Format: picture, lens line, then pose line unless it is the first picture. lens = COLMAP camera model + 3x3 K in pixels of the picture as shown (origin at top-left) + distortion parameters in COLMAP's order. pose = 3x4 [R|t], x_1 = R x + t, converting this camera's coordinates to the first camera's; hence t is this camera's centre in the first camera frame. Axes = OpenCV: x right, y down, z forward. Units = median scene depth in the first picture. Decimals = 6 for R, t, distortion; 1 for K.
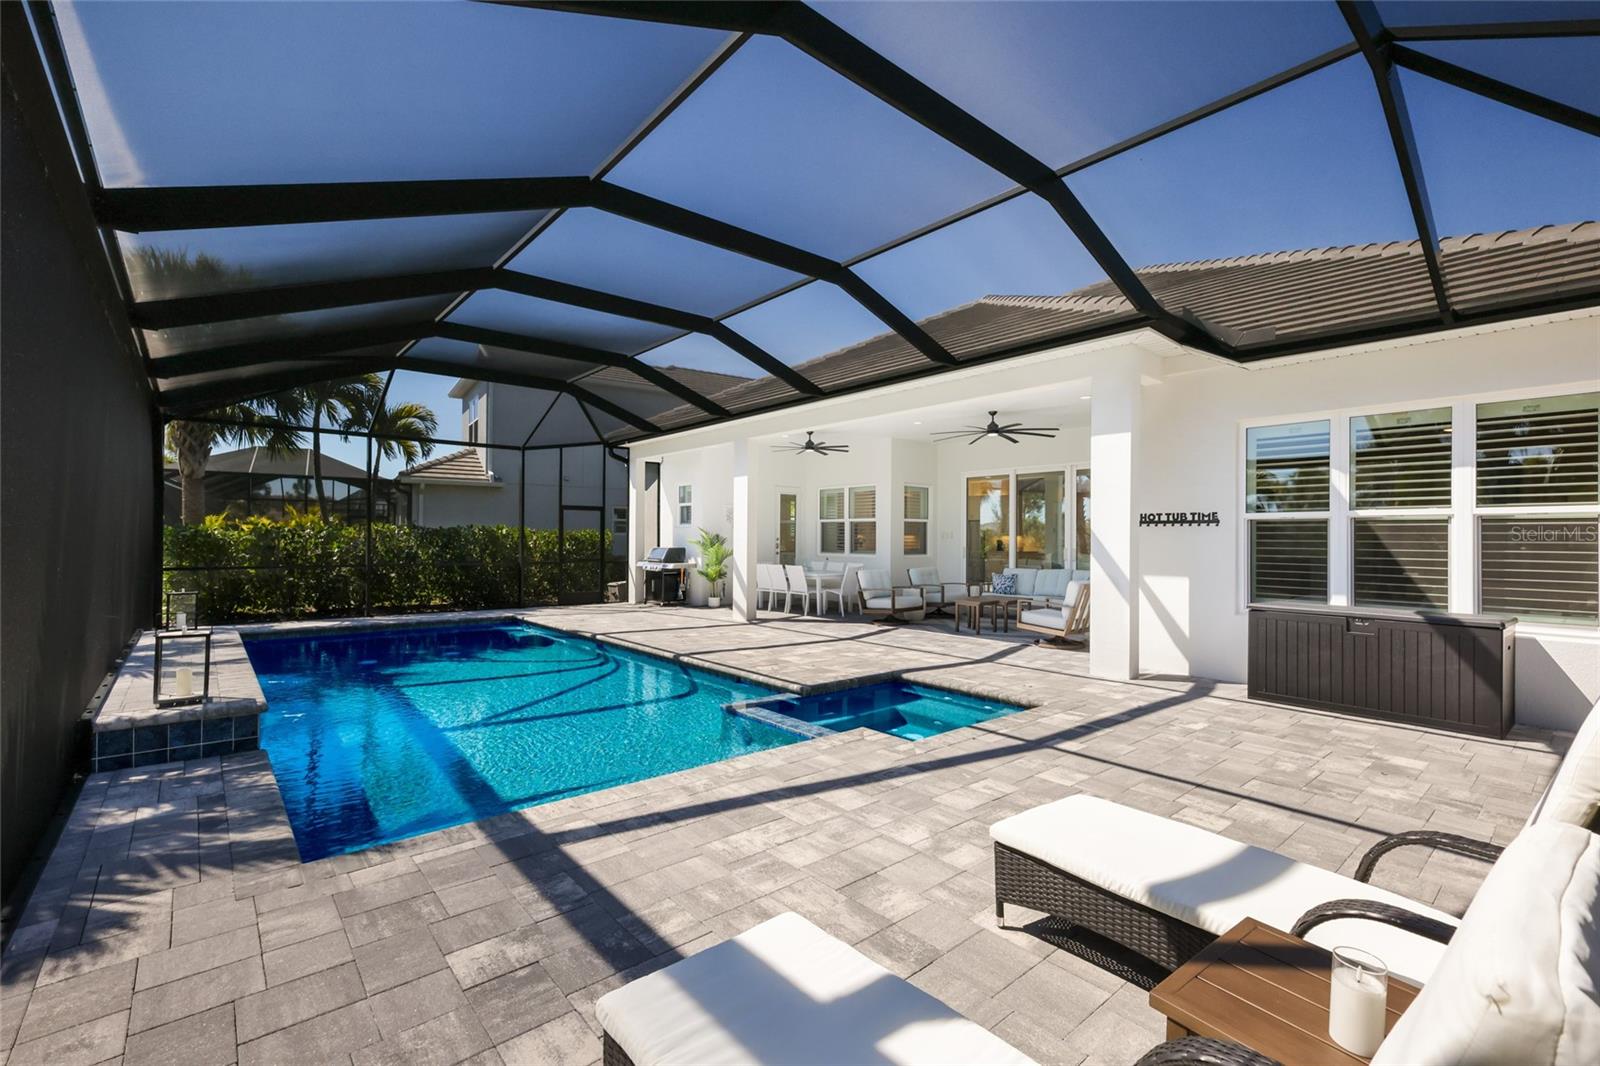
lens RADIAL K [[696.8, 0, 801.0], [0, 696.8, 530.4], [0, 0, 1]] dist [0.000153, -0.000113]
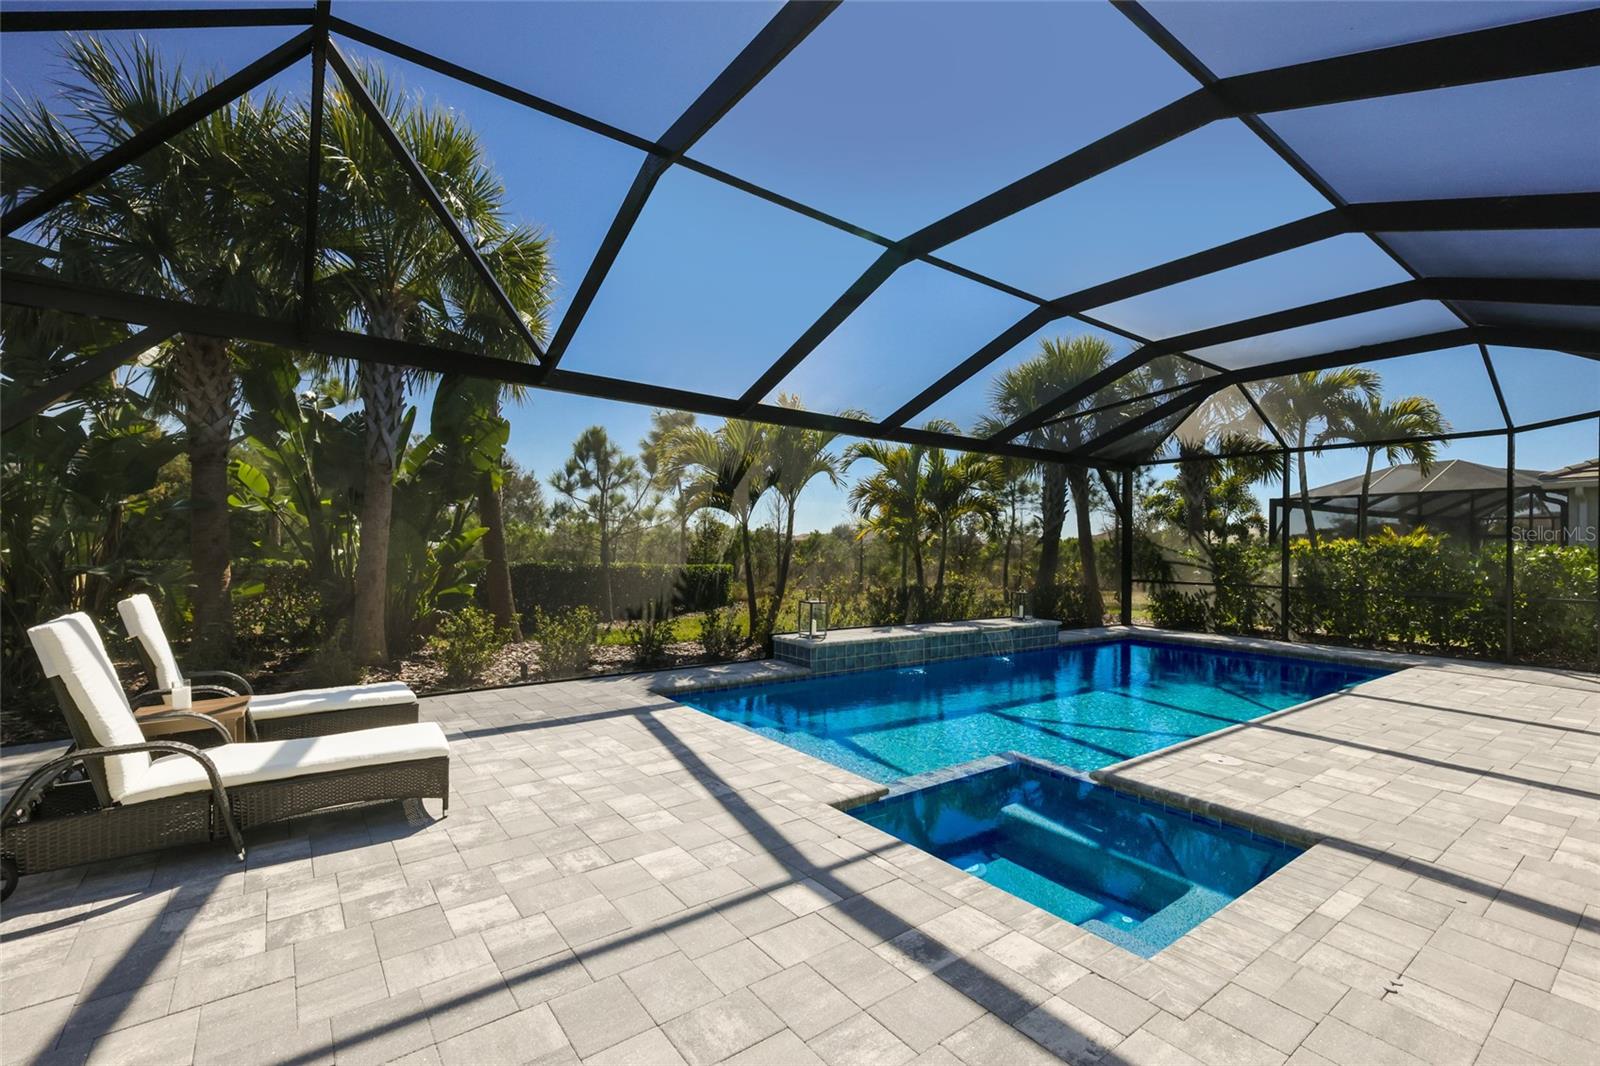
lens RADIAL K [[693.7, 0, 796.7], [0, 693.7, 549.4], [0, 0, 1]] dist [0.004003, 0.000017]
pose [[-0.061297, -0.005721, -0.998103, 1.114836], [-0.003874, 0.999977, -0.005494, 0.017137], [0.998112, 0.003529, -0.061318, 1.177852]]
